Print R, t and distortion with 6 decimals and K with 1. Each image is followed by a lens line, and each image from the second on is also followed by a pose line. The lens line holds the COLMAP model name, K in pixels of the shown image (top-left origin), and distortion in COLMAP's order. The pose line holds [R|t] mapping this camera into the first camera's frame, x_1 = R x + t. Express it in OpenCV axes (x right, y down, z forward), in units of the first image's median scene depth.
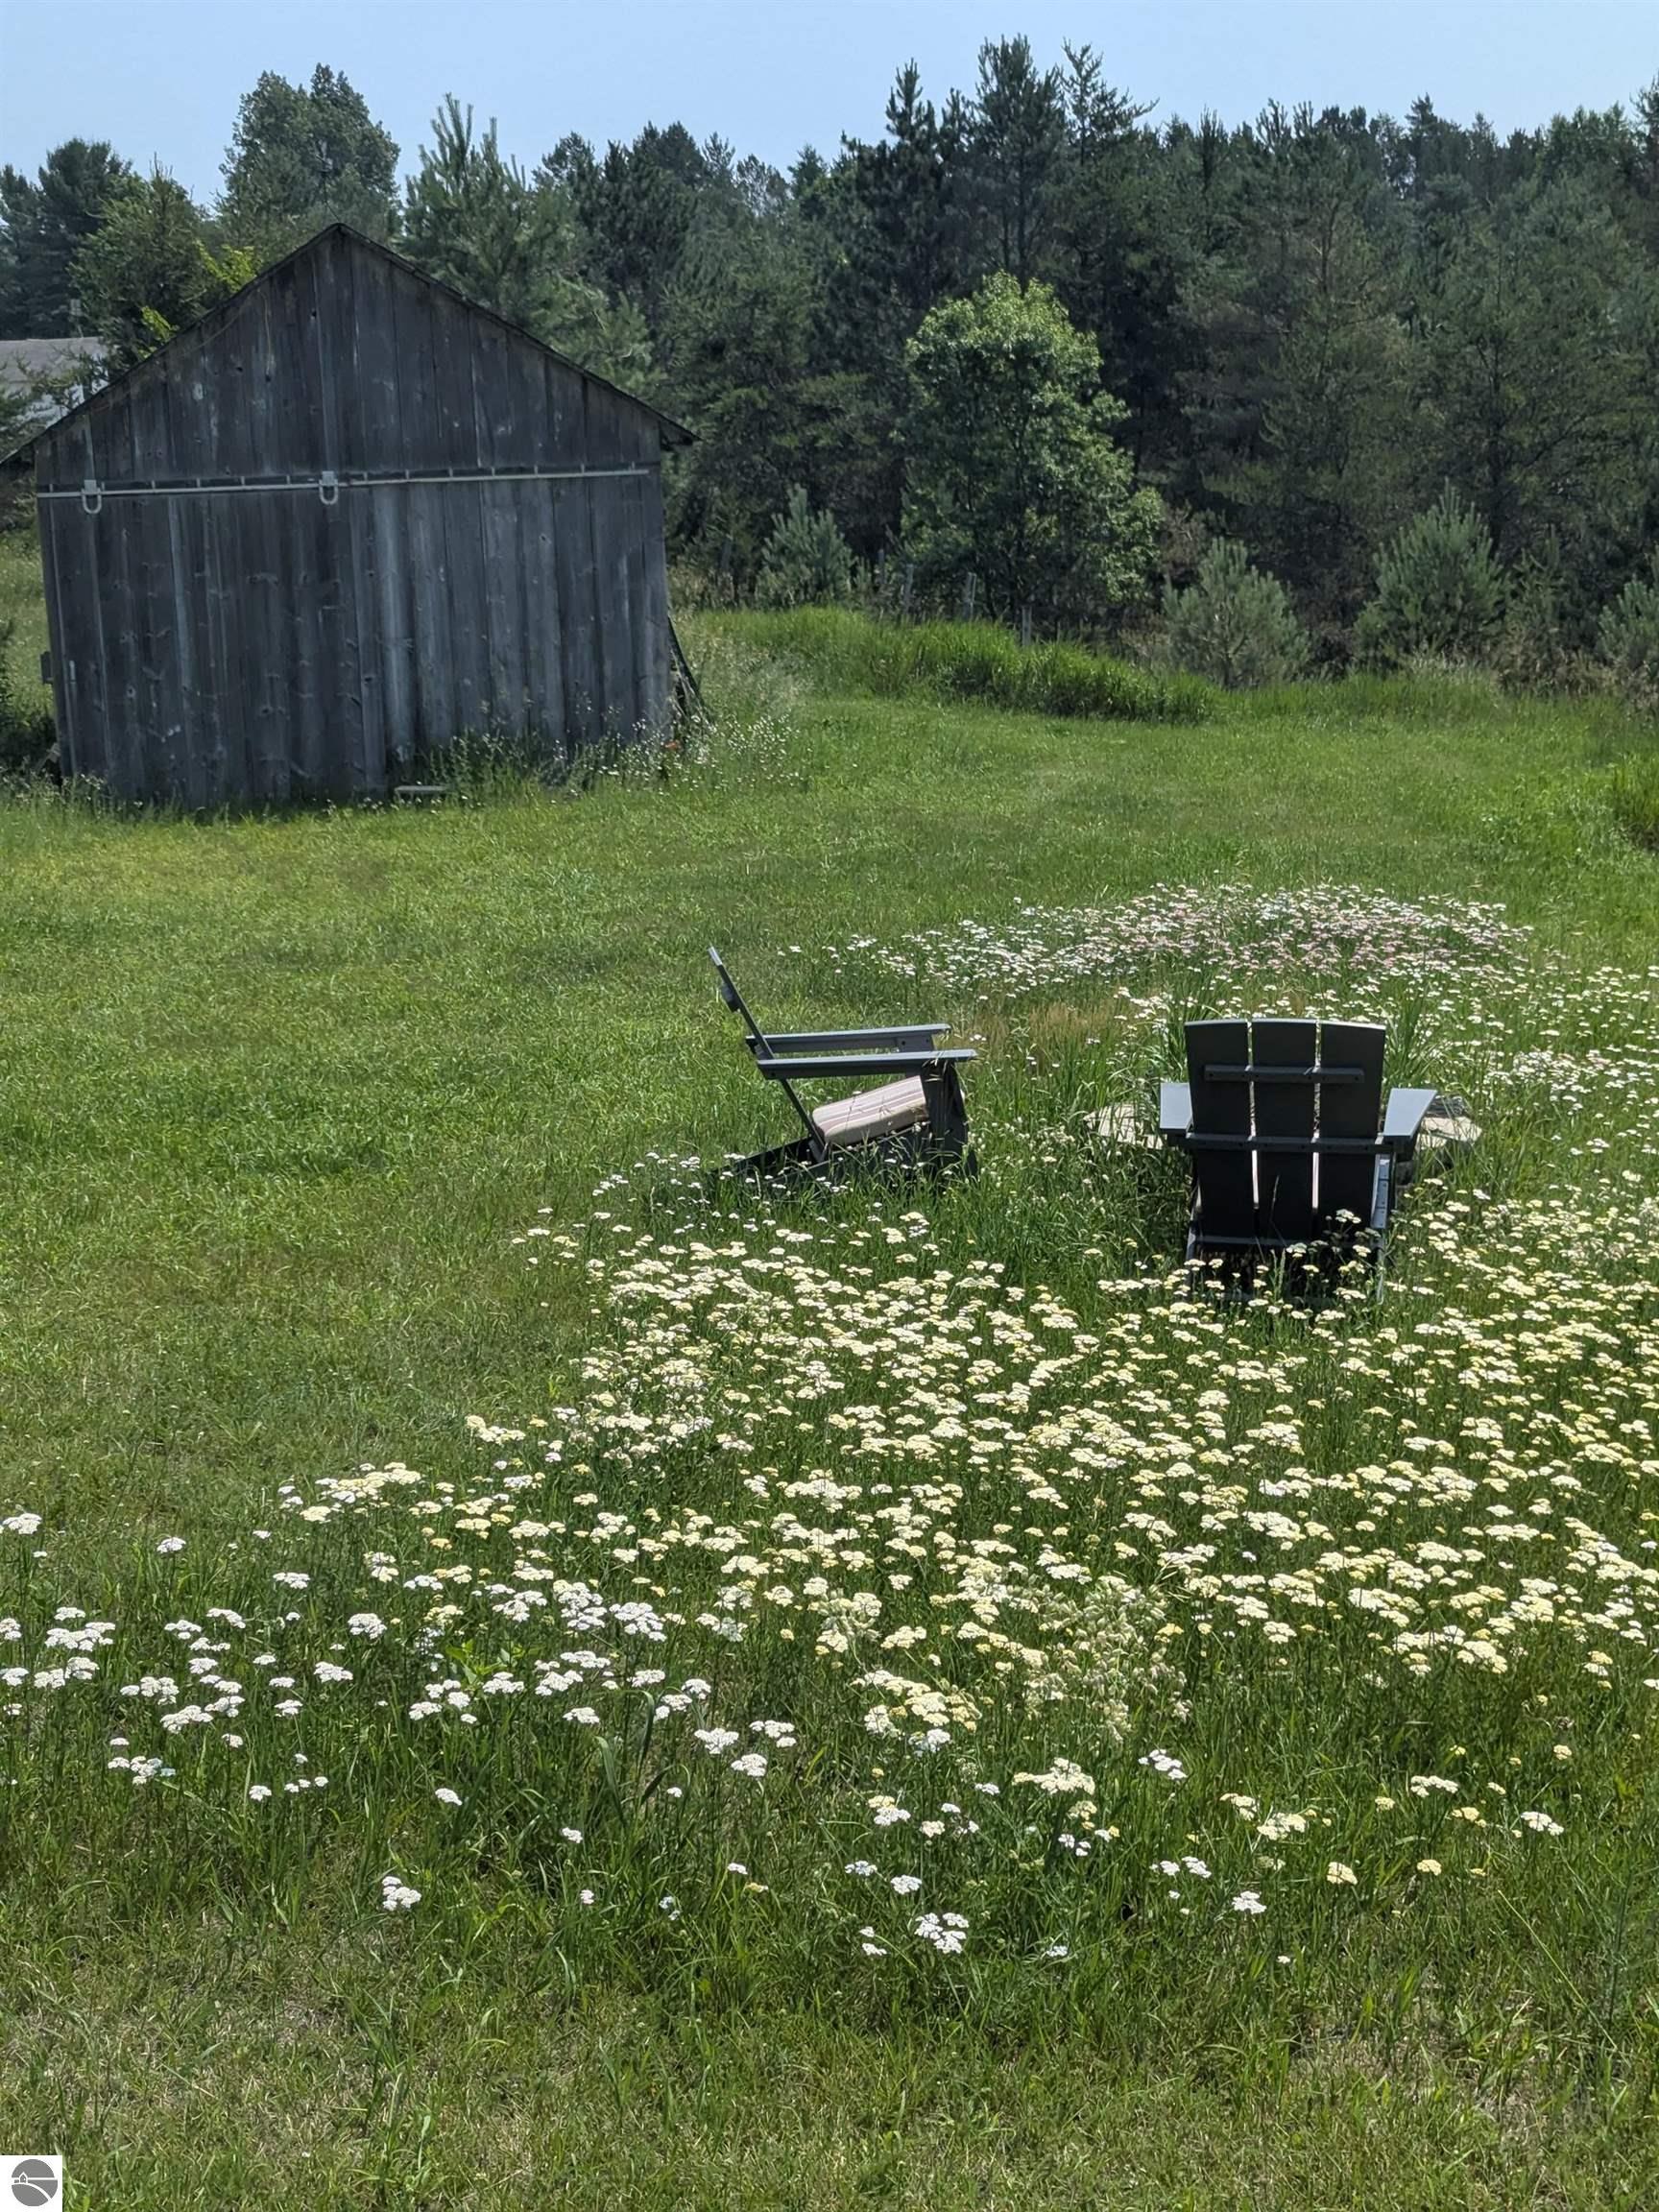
lens RADIAL K [[3091.5, 0, 829.5], [0, 3091.5, 1106.0], [0, 0, 1]] dist [-0.008057, -0.029808]
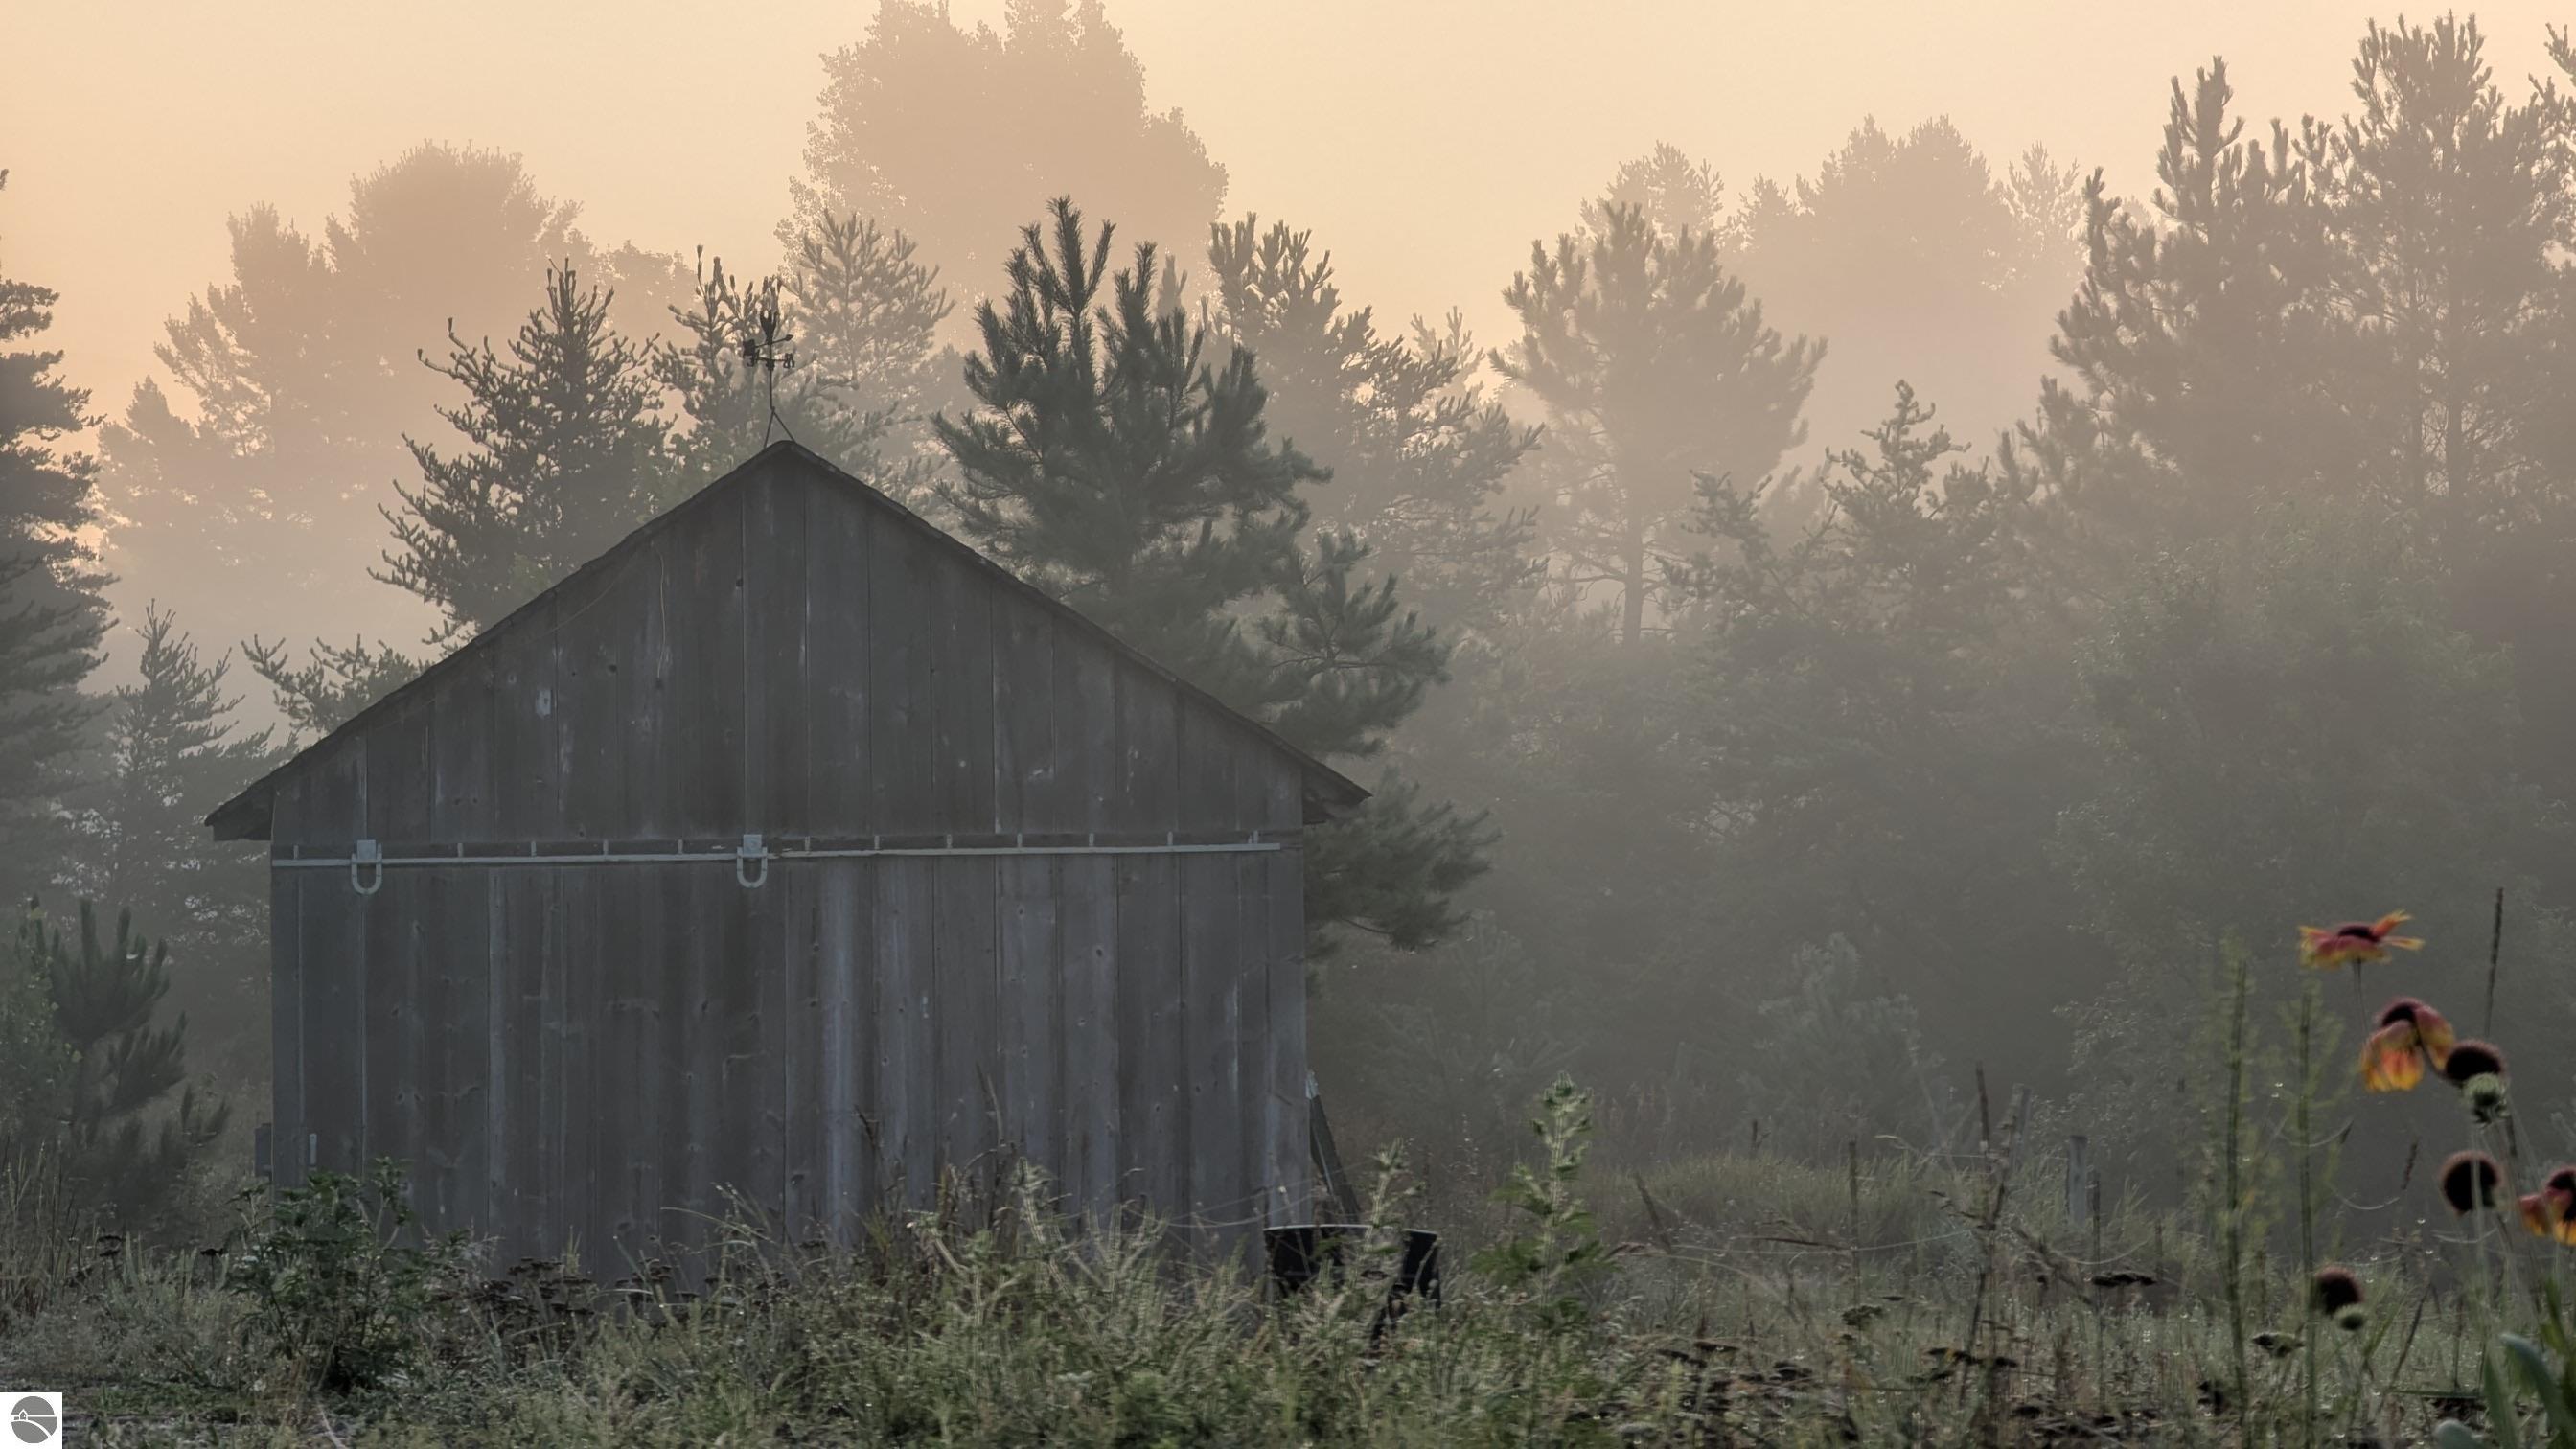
lens RADIAL K [[8897.0, 0, 1288.0], [0, 8897.0, 724.5], [0, 0, 1]] dist [0.192339, 2.274776]
pose [[0.990987, 0.016660, -0.132917, 0.174040], [-0.047301, 0.971838, -0.230852, 0.171759], [0.125328, 0.235058, 0.963867, -0.676623]]
